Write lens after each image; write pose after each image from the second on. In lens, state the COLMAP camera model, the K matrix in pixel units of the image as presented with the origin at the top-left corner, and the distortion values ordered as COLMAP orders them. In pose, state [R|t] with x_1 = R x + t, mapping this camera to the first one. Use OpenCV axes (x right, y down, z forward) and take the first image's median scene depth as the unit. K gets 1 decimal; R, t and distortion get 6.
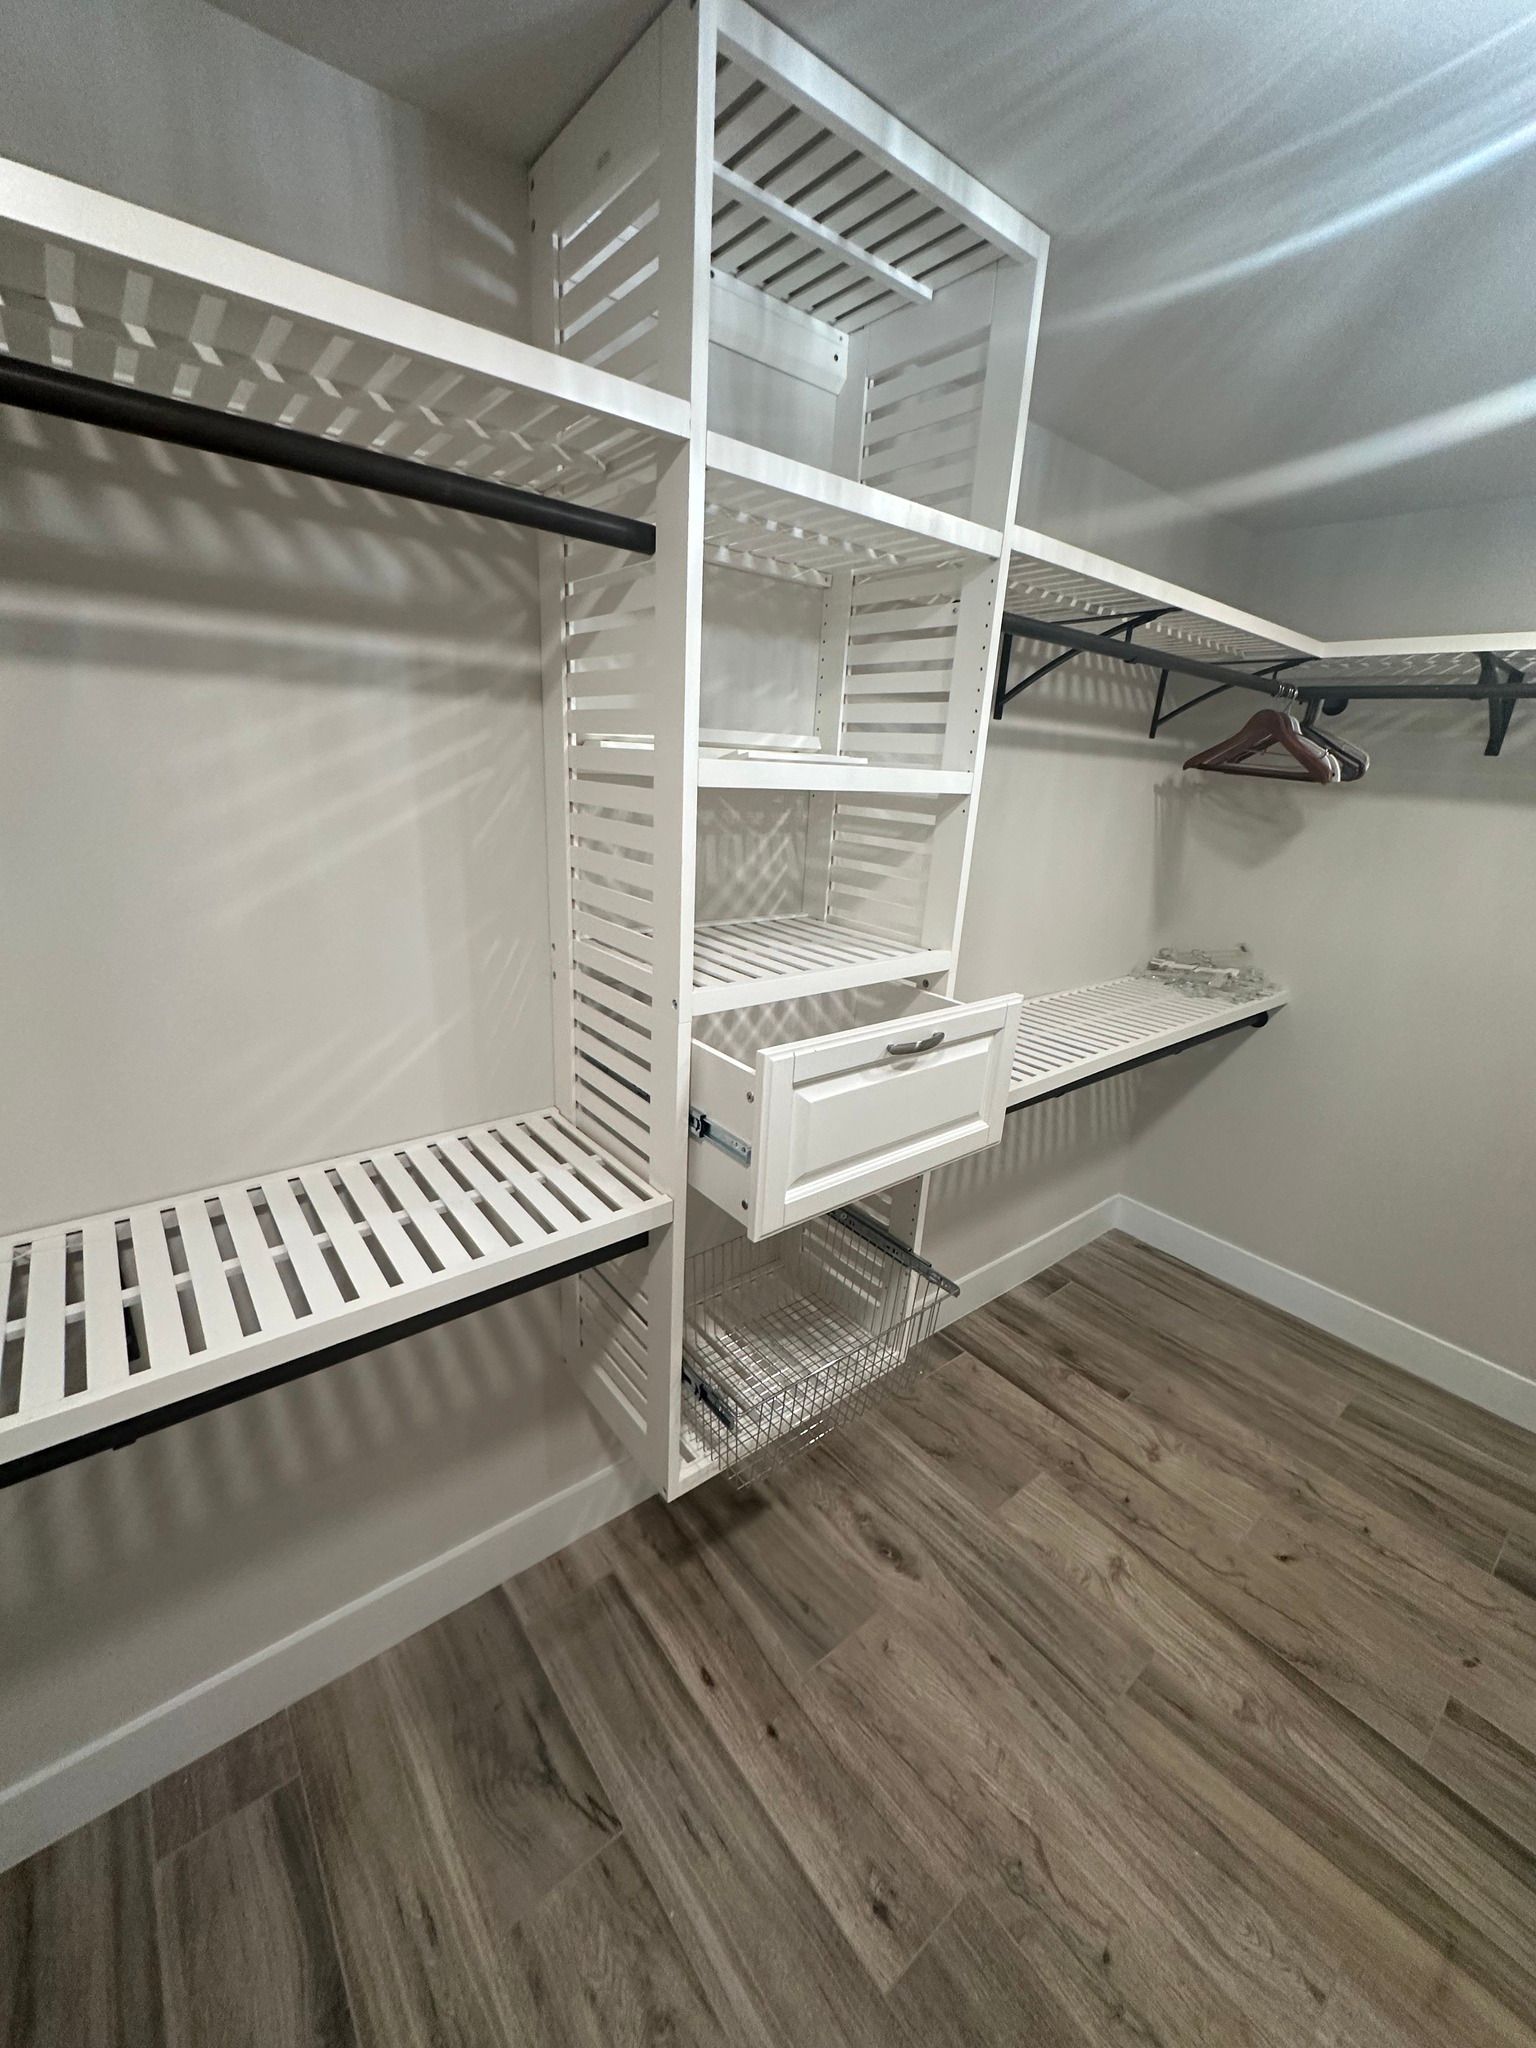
lens RADIAL K [[819.2, 0, 768.2], [0, 819.2, 1025.7], [0, 0, 1]] dist [0.000048, 0.000621]
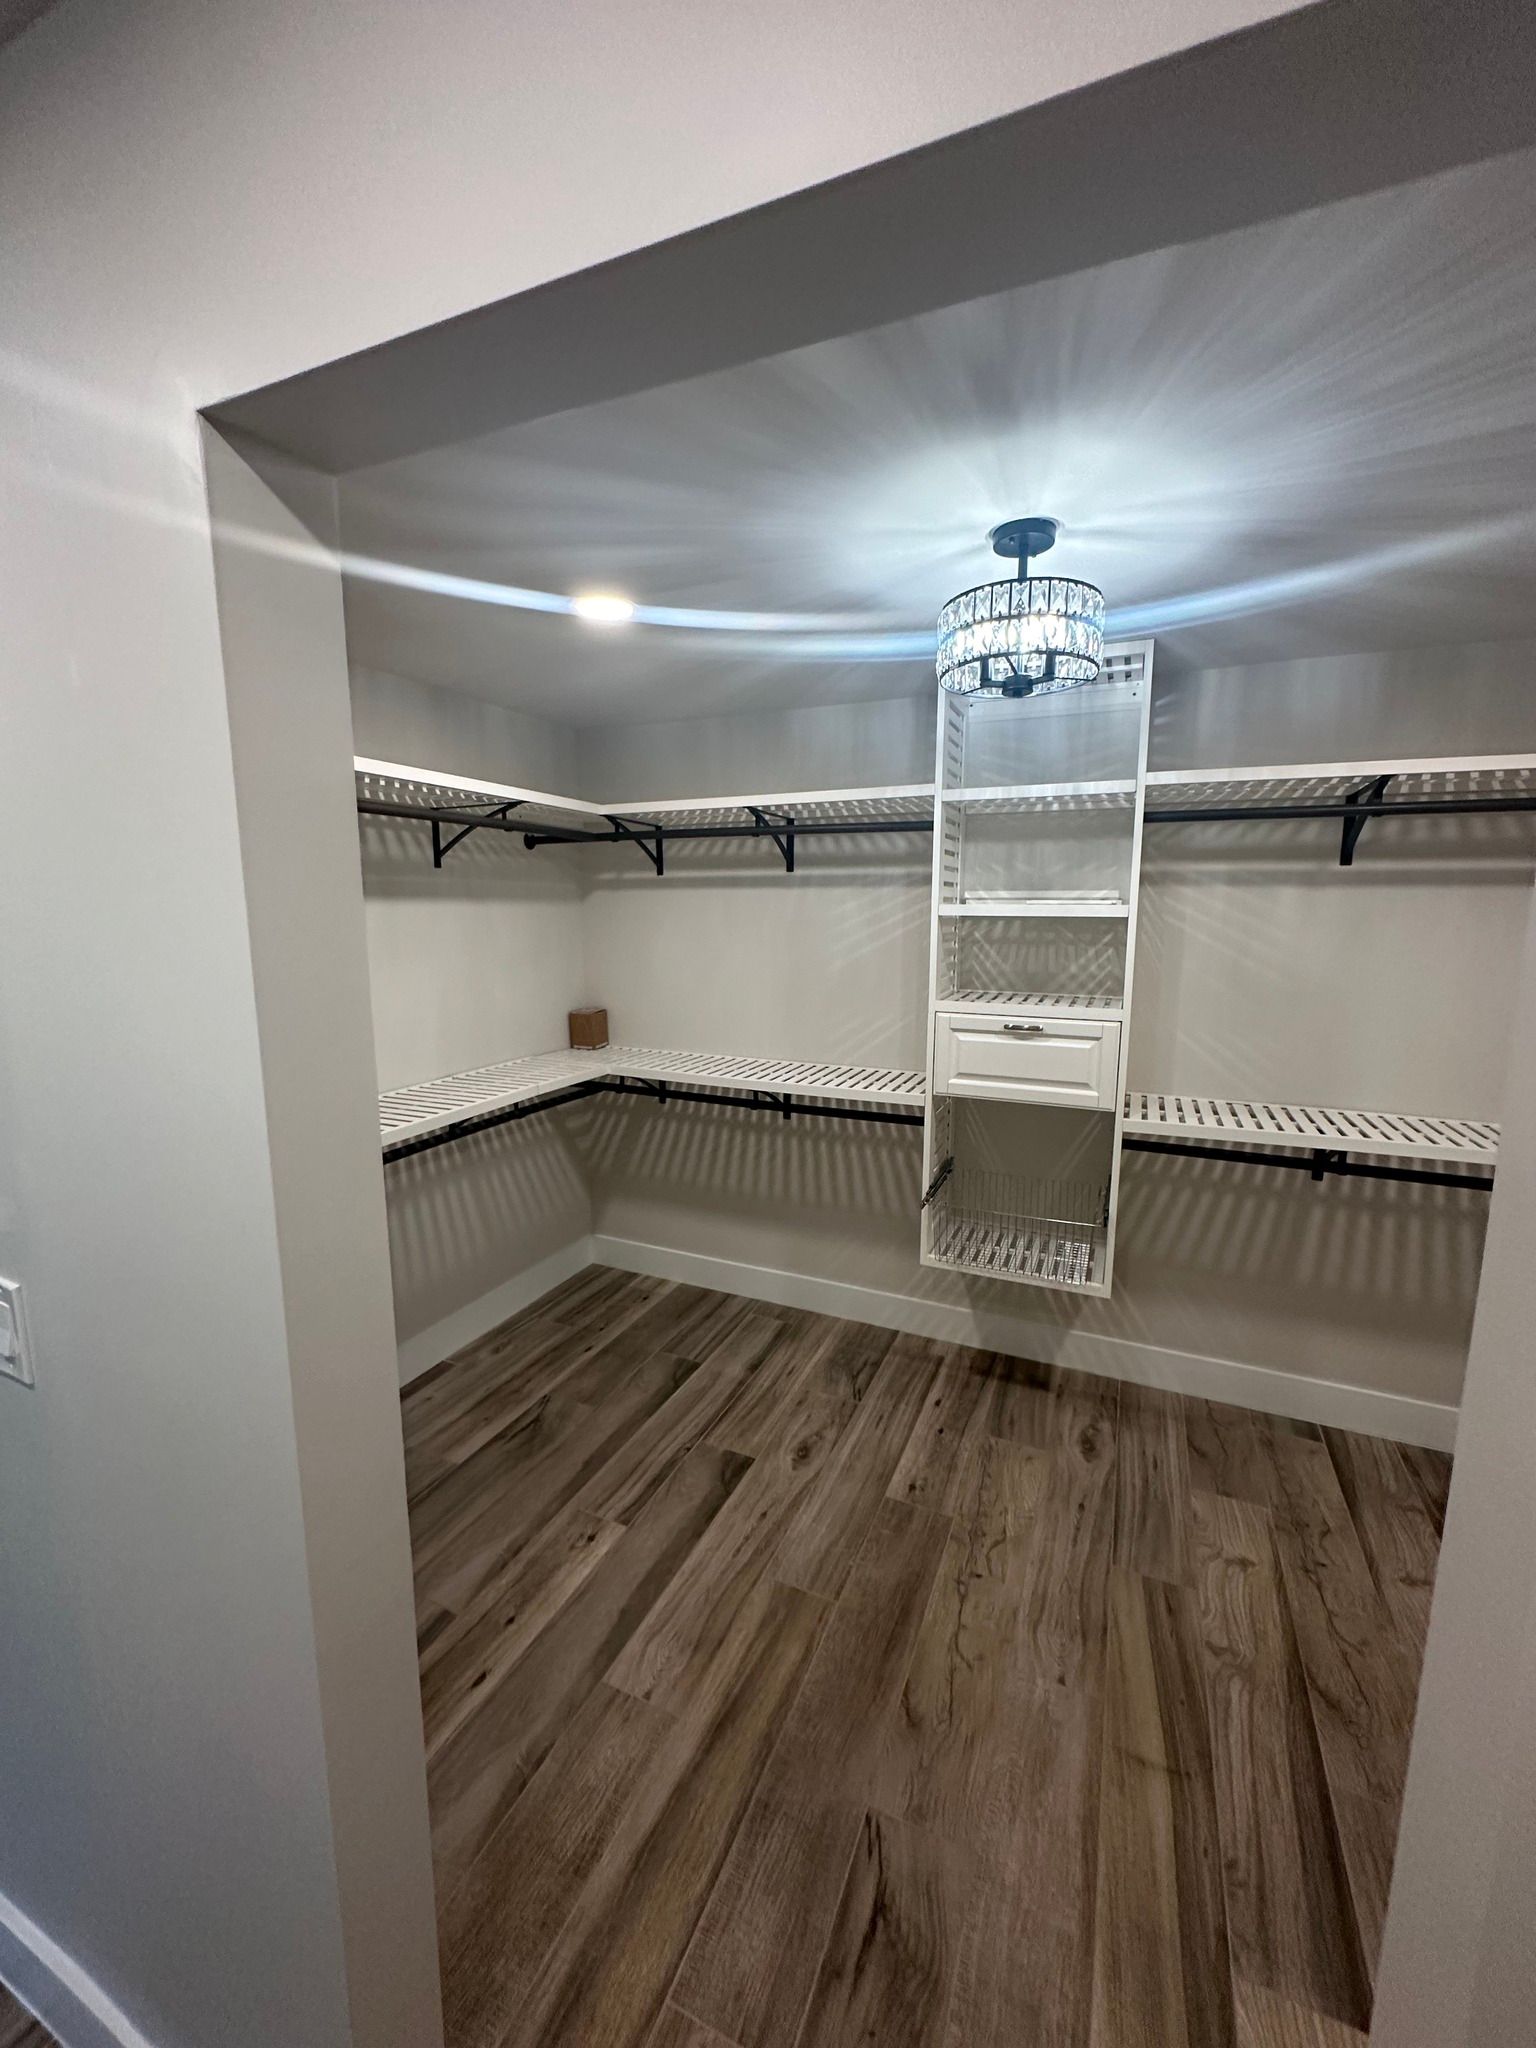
lens RADIAL K [[819.2, 0, 768.2], [0, 819.2, 1025.7], [0, 0, 1]] dist [0.000048, 0.000621]
pose [[0.455990, 0.078379, -0.886527, 1.288925], [-0.259073, 0.964666, -0.047968, 0.193199], [0.851443, 0.251548, 0.460184, -0.338979]]
